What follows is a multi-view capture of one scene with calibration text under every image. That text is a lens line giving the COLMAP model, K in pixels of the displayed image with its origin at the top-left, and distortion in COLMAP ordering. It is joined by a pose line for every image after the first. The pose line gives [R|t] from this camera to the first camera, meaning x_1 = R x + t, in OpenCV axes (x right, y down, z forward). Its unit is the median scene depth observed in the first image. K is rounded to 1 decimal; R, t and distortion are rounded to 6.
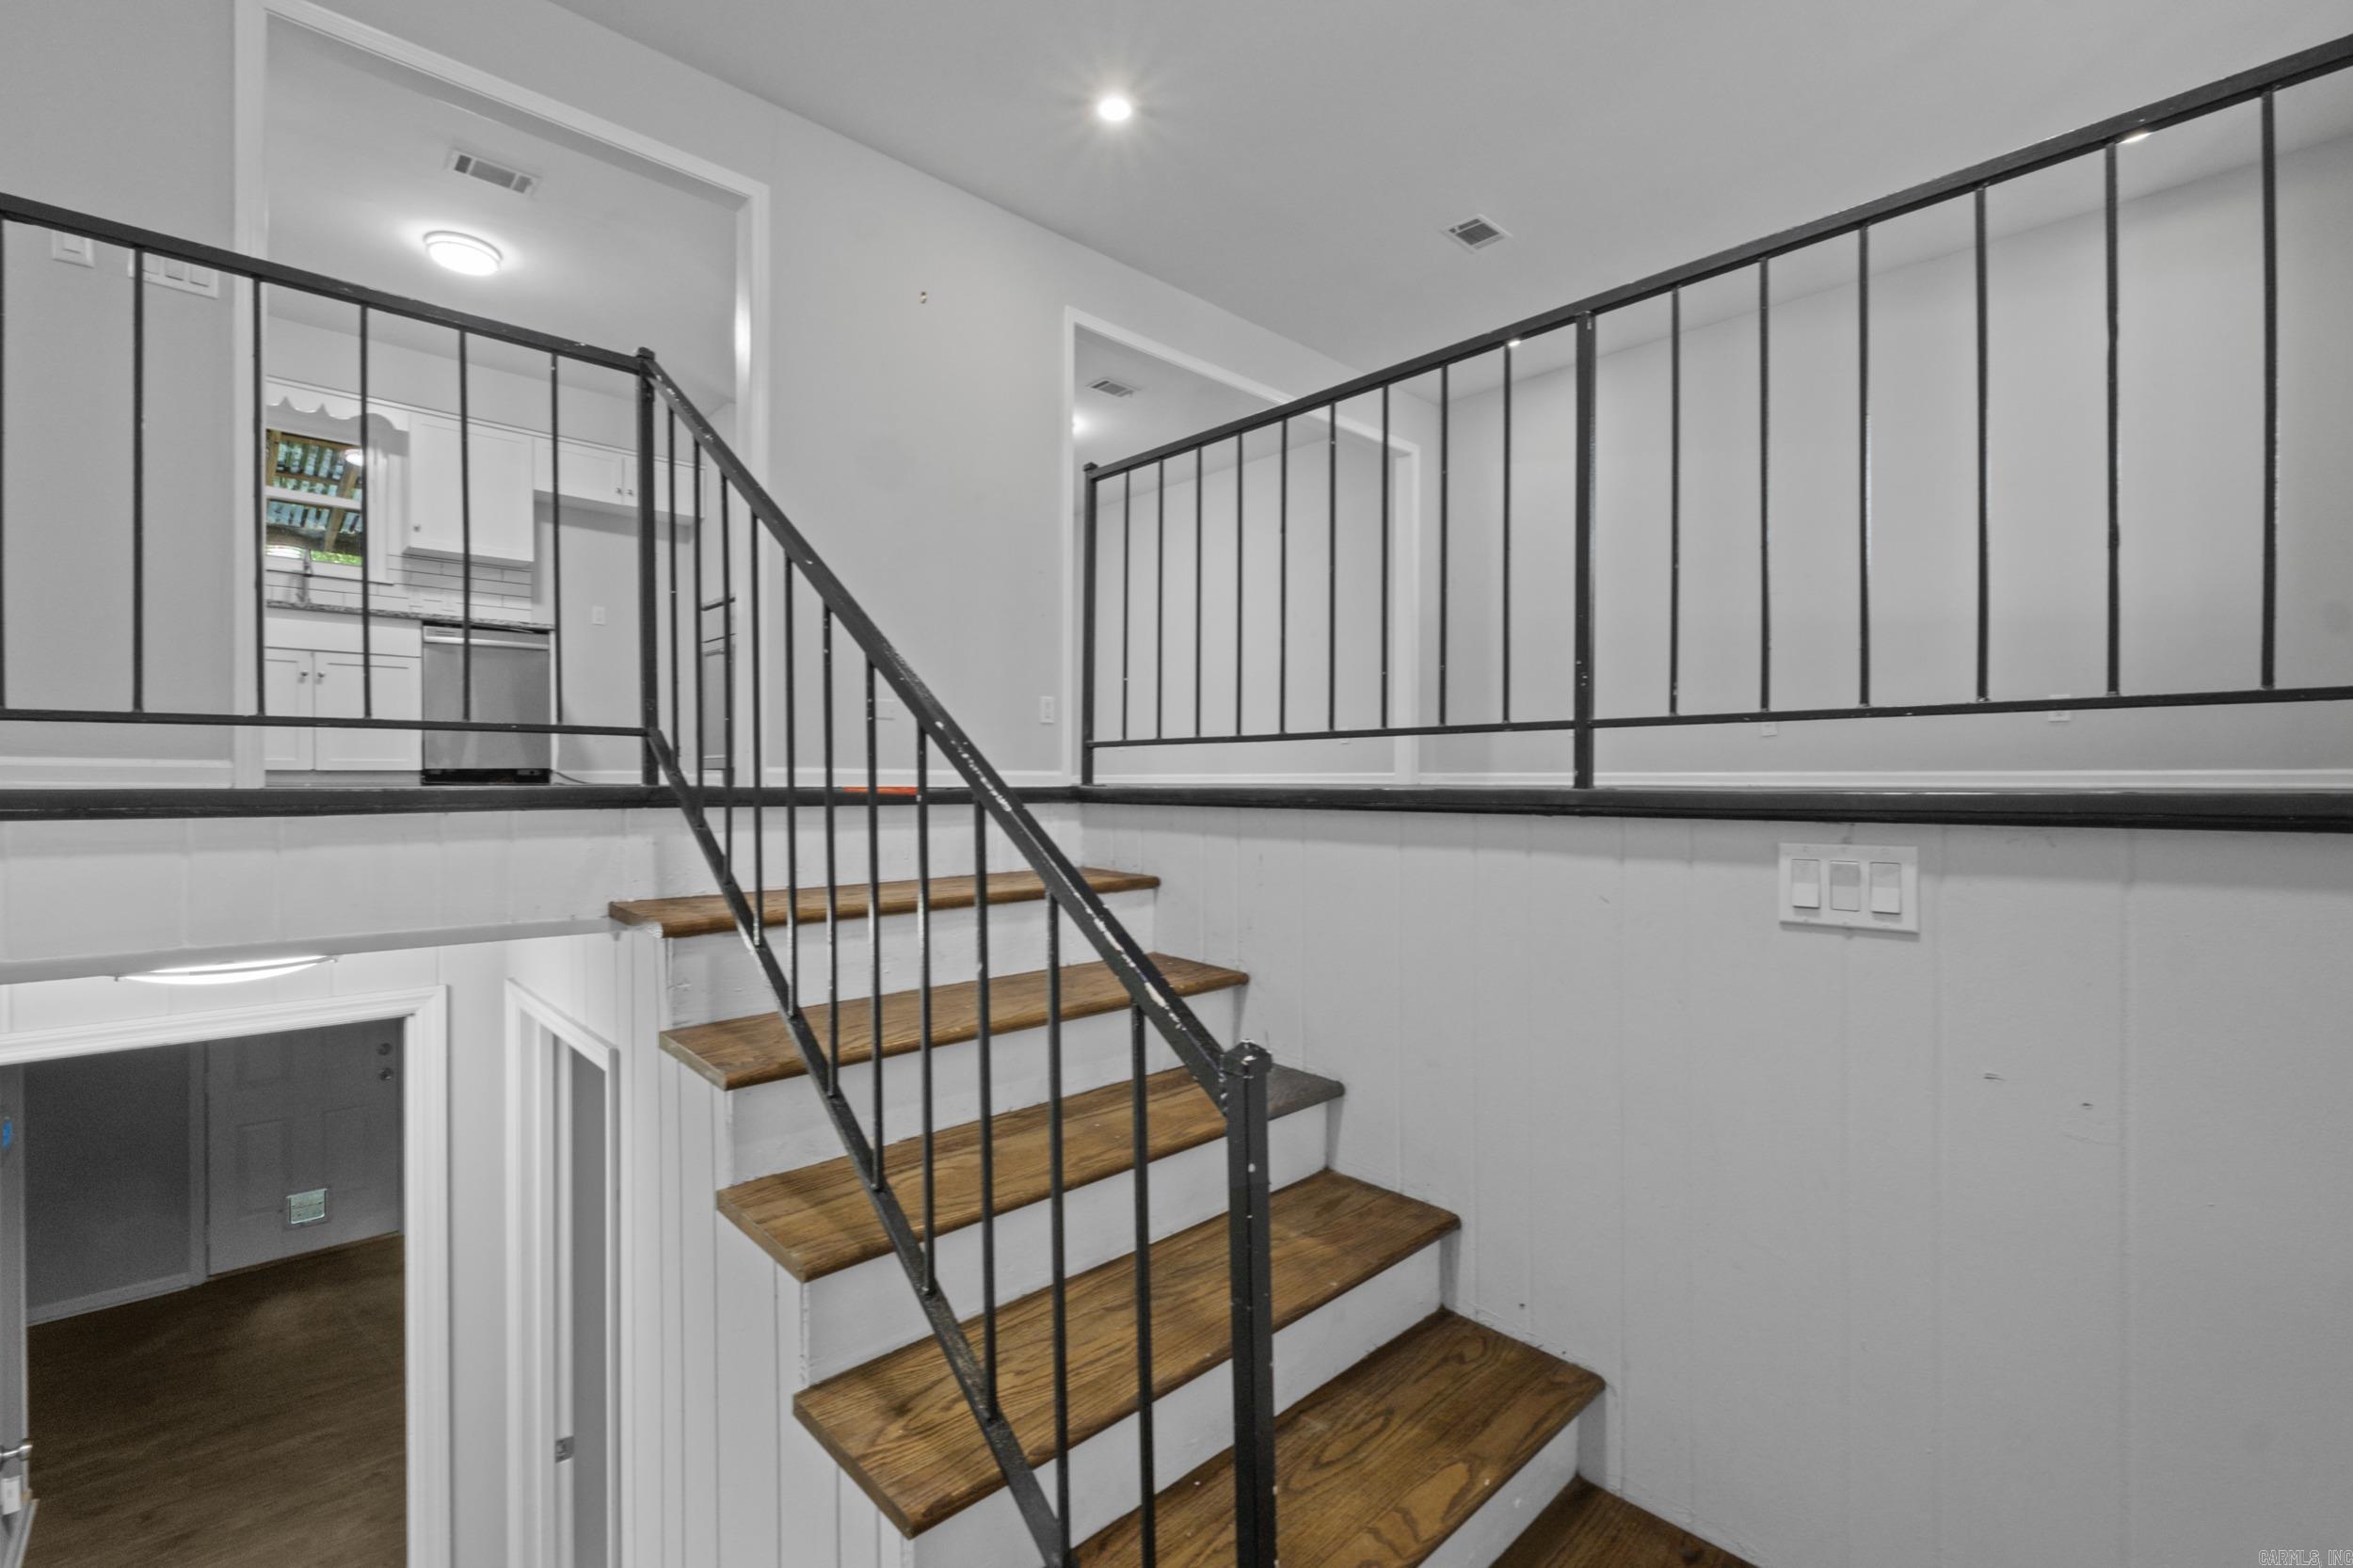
lens RADIAL K [[1026.0, 0, 1161.5], [0, 1026.0, 780.5], [0, 0, 1]] dist [-0.004988, -0.000185]
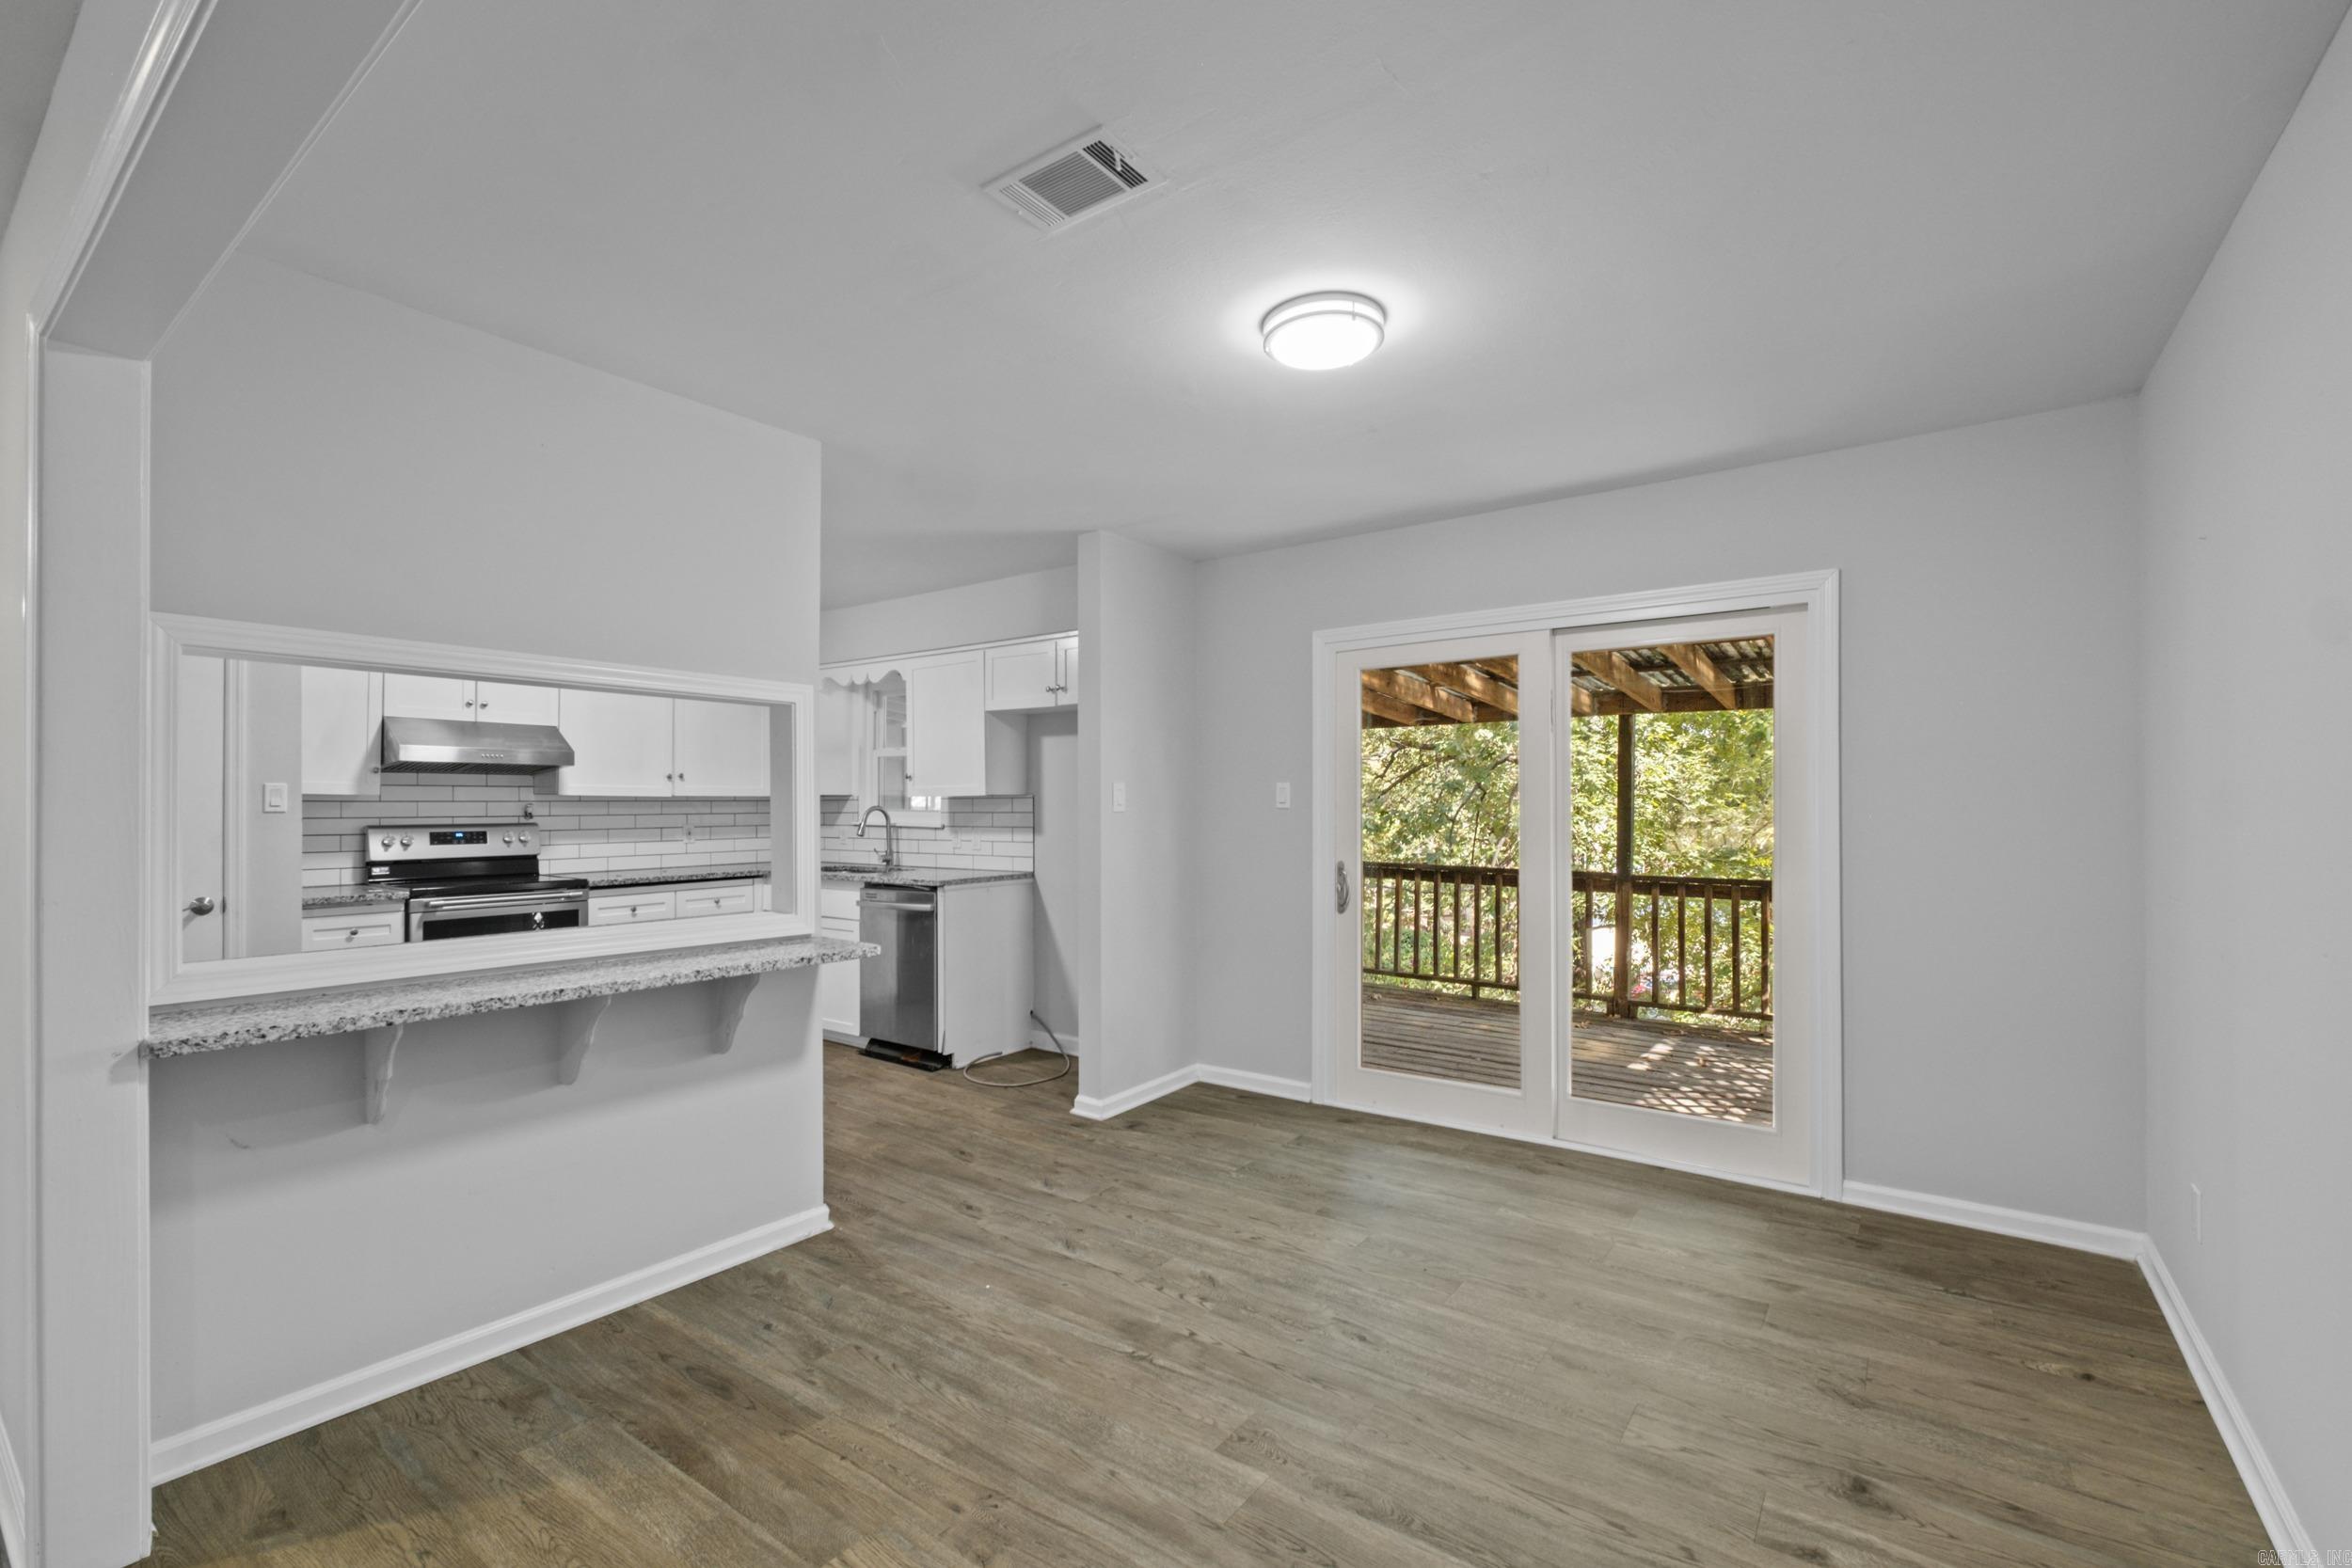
lens RADIAL K [[1025.5, 0, 1147.7], [0, 1025.5, 792.9], [0, 0, 1]] dist [-0.004988, -0.000185]
pose [[0.172070, -0.010117, -0.985033, 0.254380], [0.002166, 0.999949, -0.009892, -0.215416], [0.985082, -0.000432, 0.172083, 1.027184]]
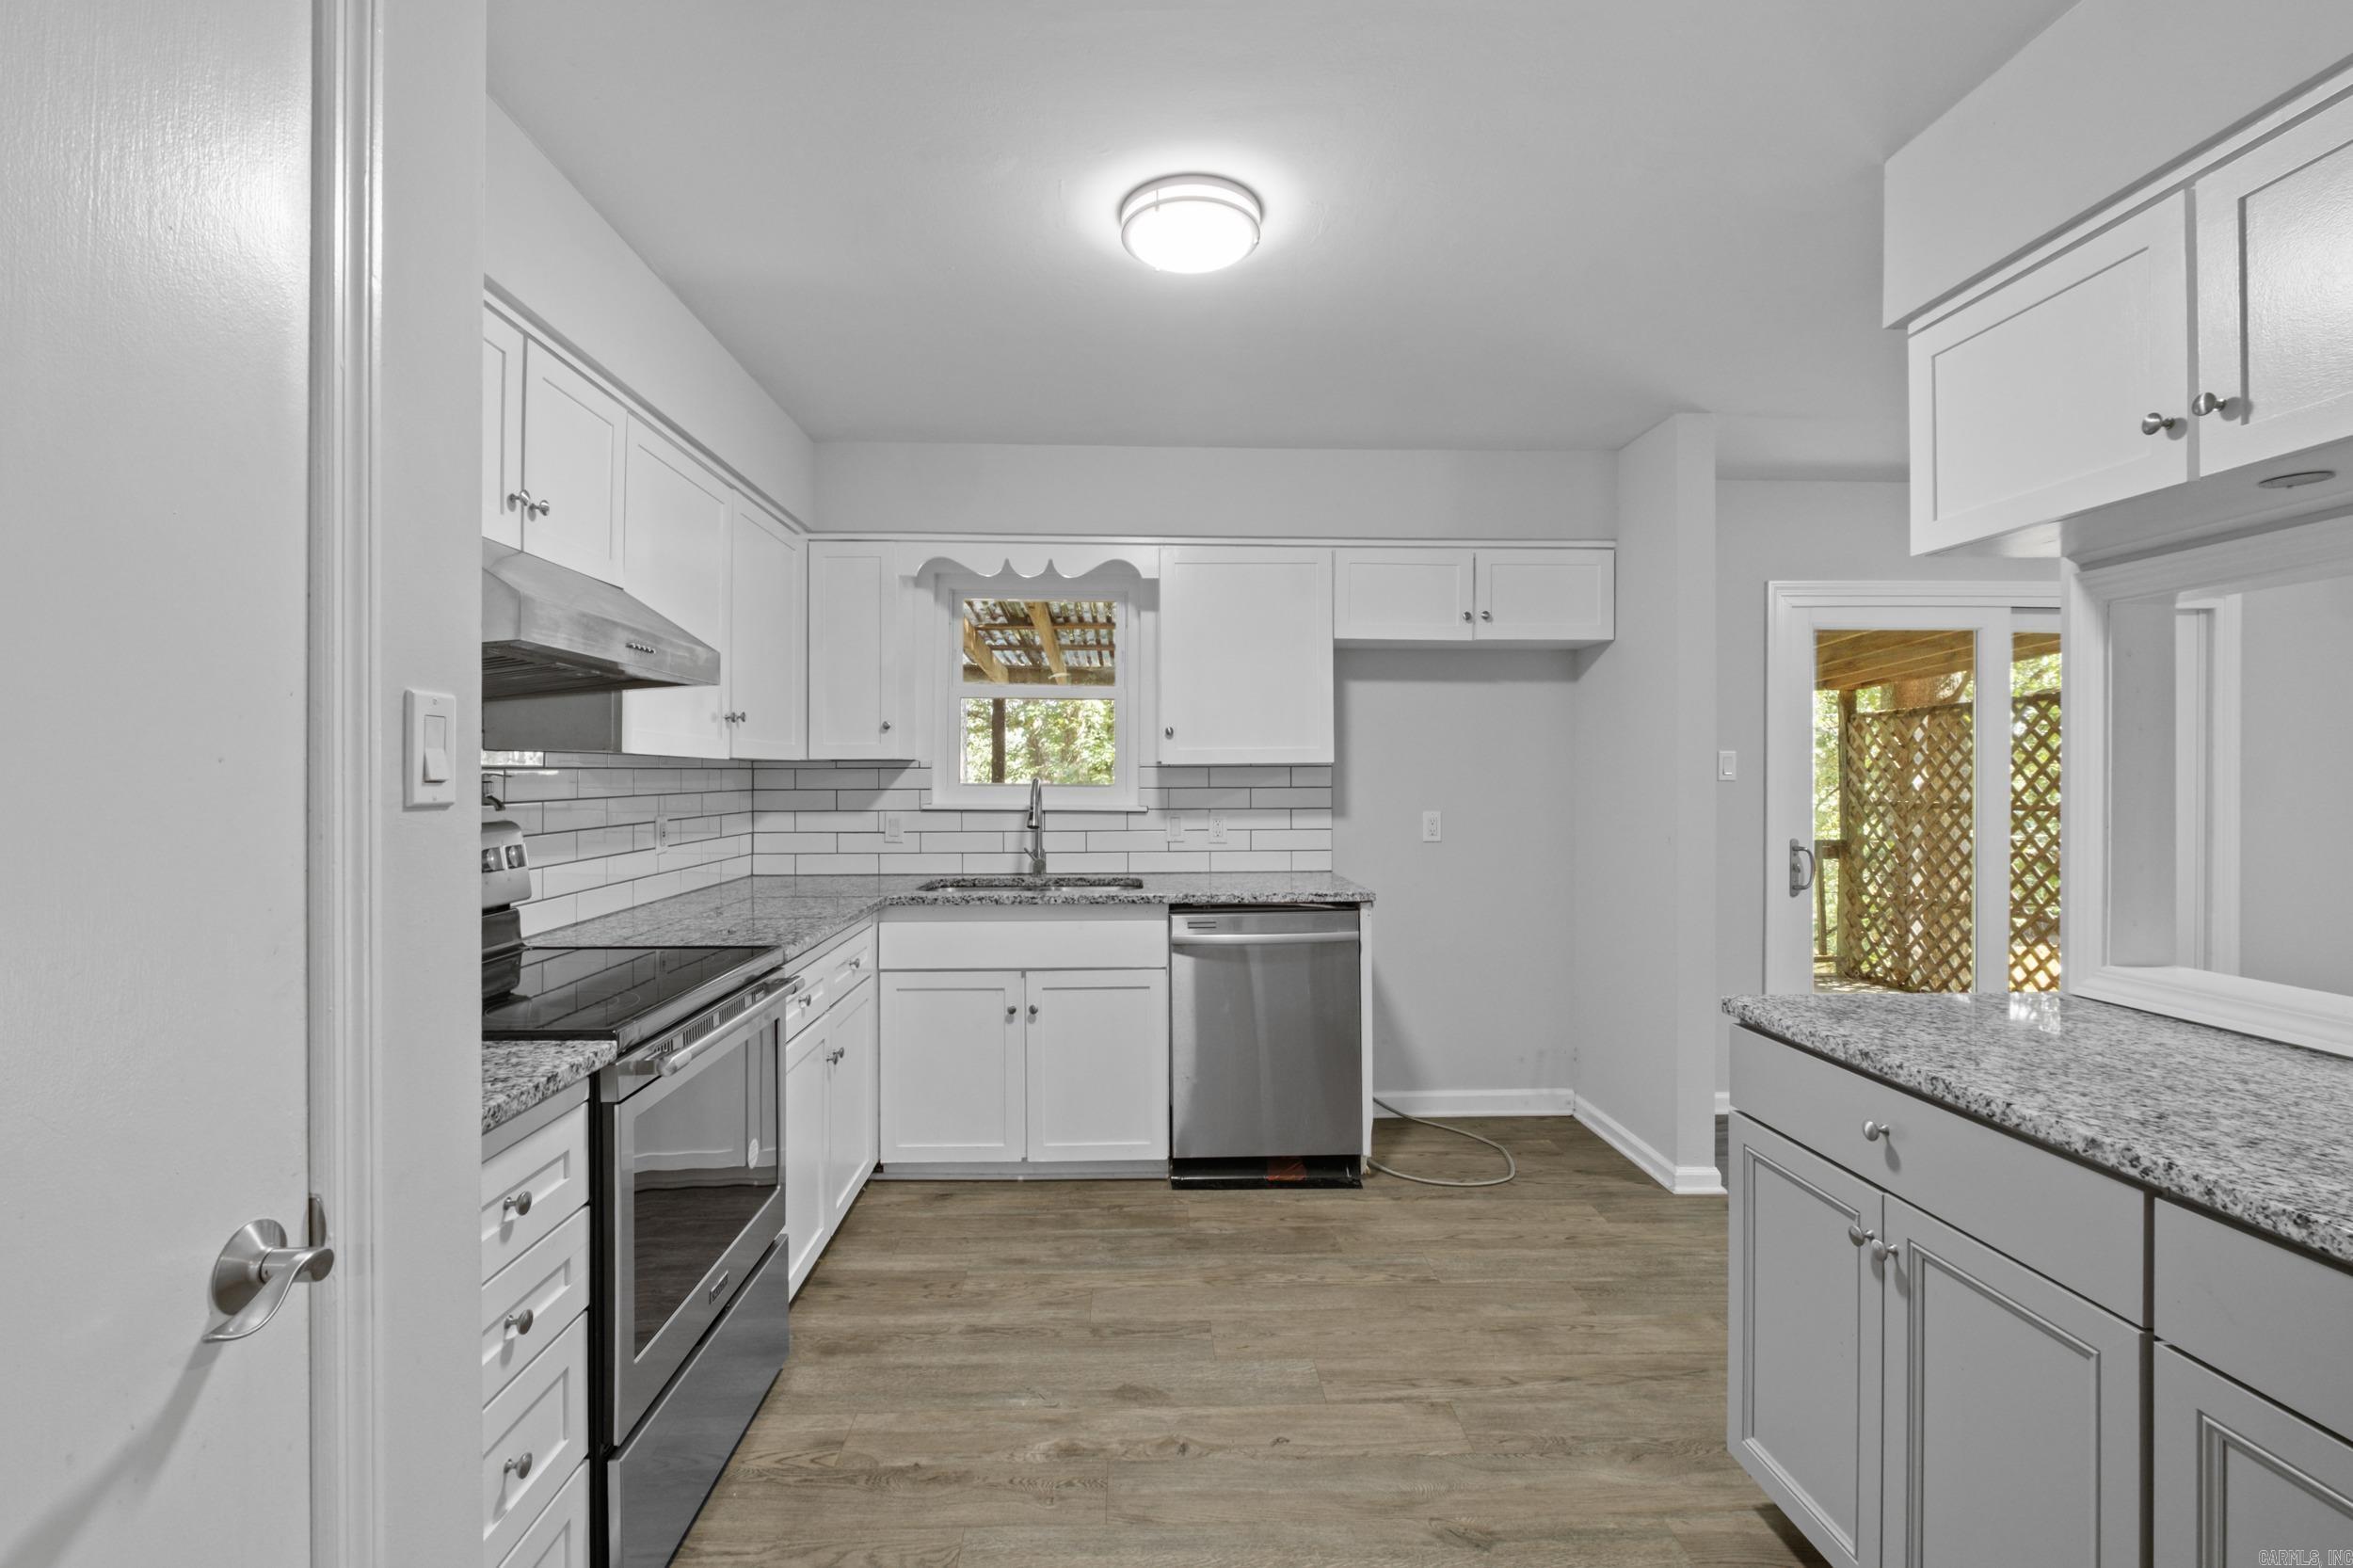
lens RADIAL K [[1026.0, 0, 1156.2], [0, 1026.0, 765.0], [0, 0, 1]] dist [-0.004988, -0.000185]
pose [[0.751353, -0.007315, -0.659860, -0.319120], [0.000713, 0.999947, -0.010272, -0.214966], [0.659900, 0.007248, 0.751319, 0.517954]]
